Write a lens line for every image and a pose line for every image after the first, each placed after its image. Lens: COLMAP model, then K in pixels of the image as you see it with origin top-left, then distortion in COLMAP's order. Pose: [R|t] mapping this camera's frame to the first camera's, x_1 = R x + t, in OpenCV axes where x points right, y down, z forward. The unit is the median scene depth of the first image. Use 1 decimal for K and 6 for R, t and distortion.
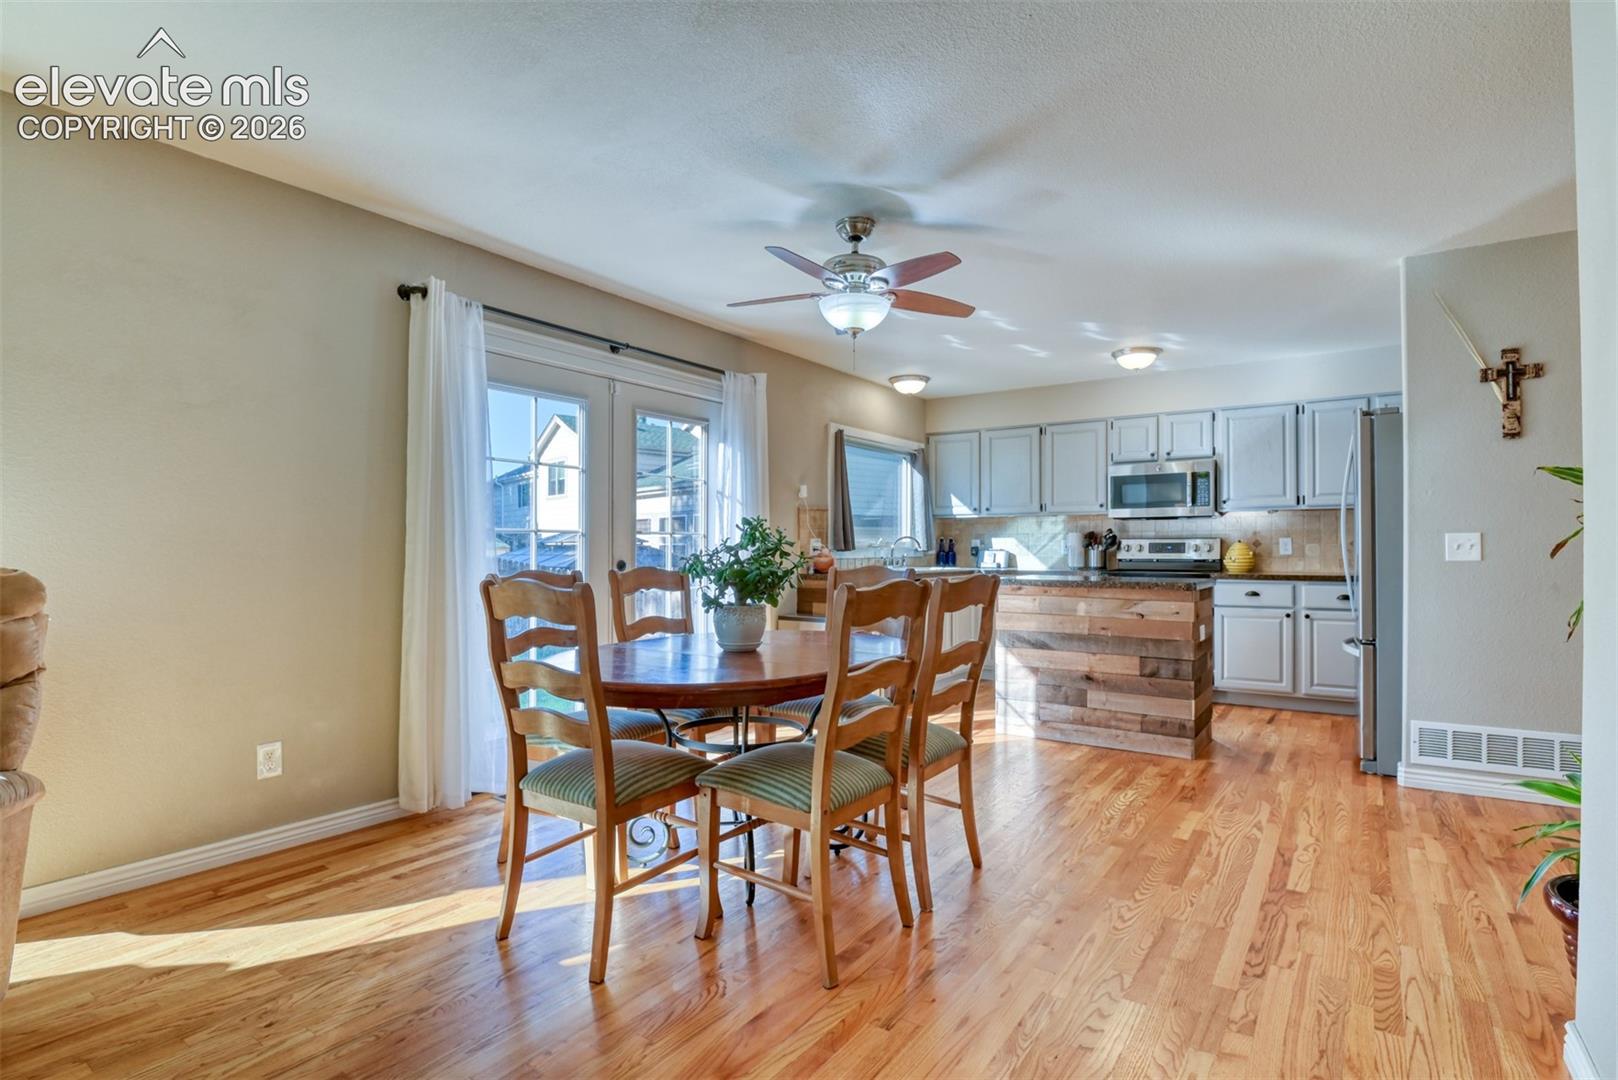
lens RADIAL K [[793.8, 0, 810.8], [0, 793.8, 540.2], [0, 0, 1]] dist [-0.025215, 0.000129]
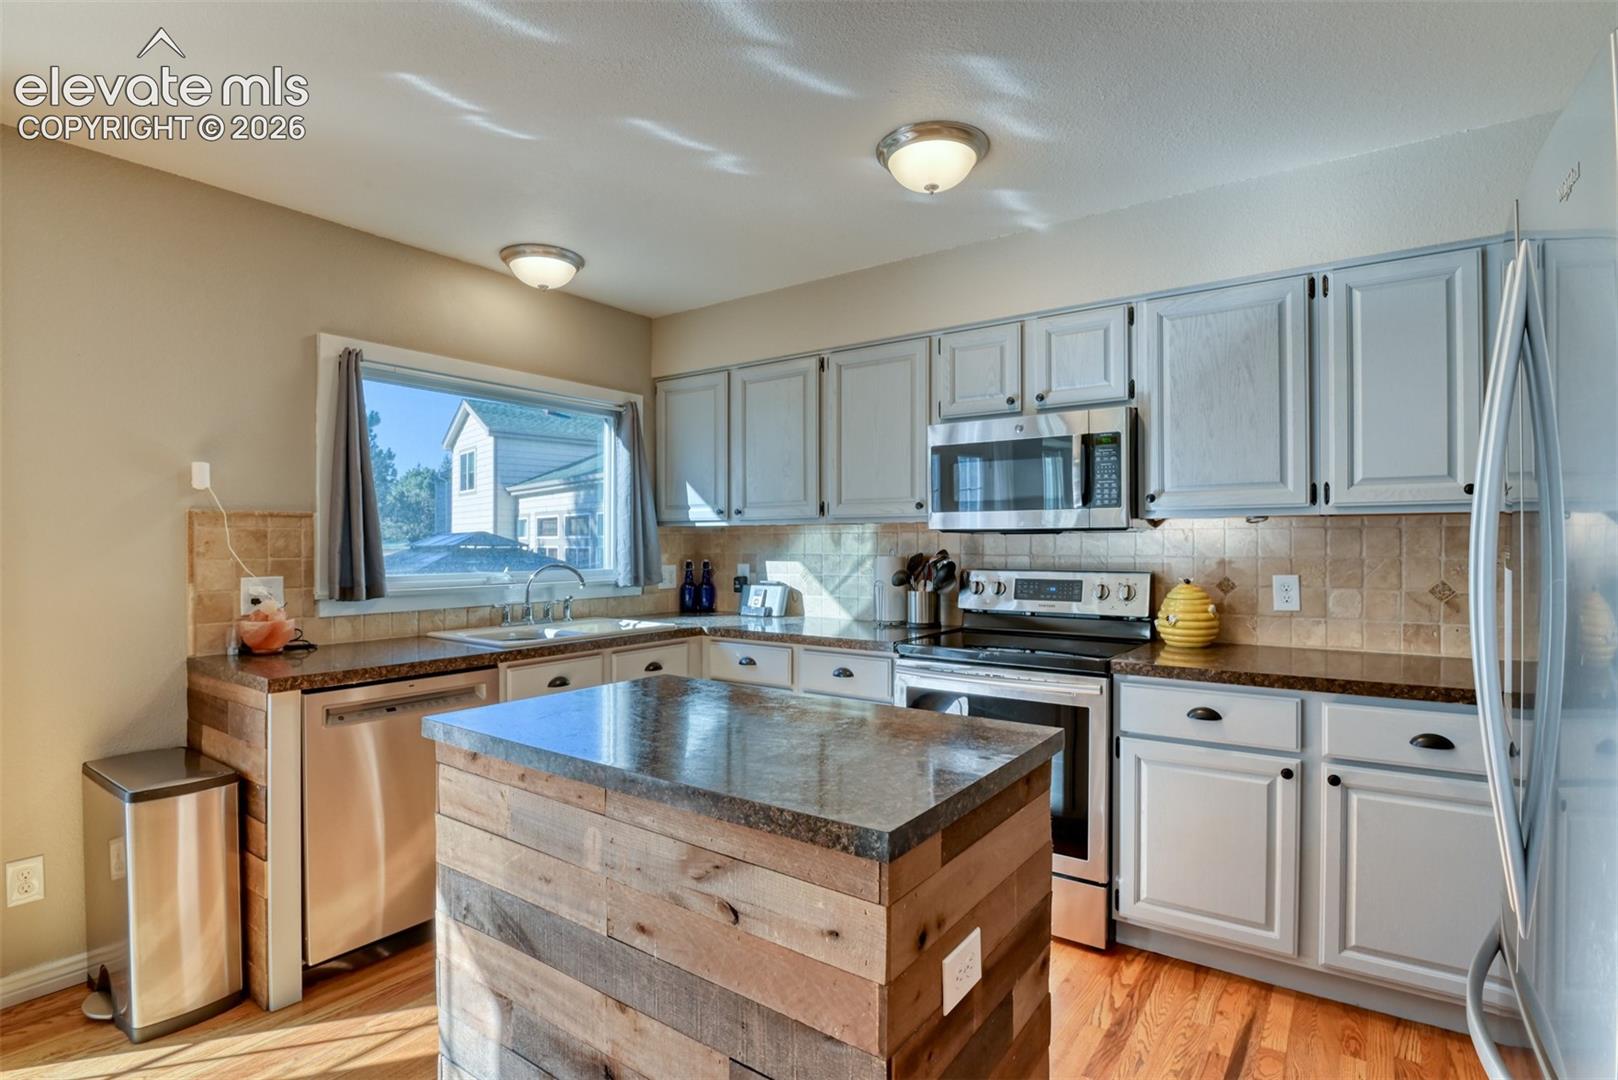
lens RADIAL K [[793.8, 0, 813.3], [0, 793.8, 542.1], [0, 0, 1]] dist [-0.025215, 0.000129]
pose [[0.999978, 0.000842, -0.006574, 0.318516], [-0.000798, 0.999978, 0.006591, -0.024682], [0.006579, -0.006586, 0.999957, 0.518534]]
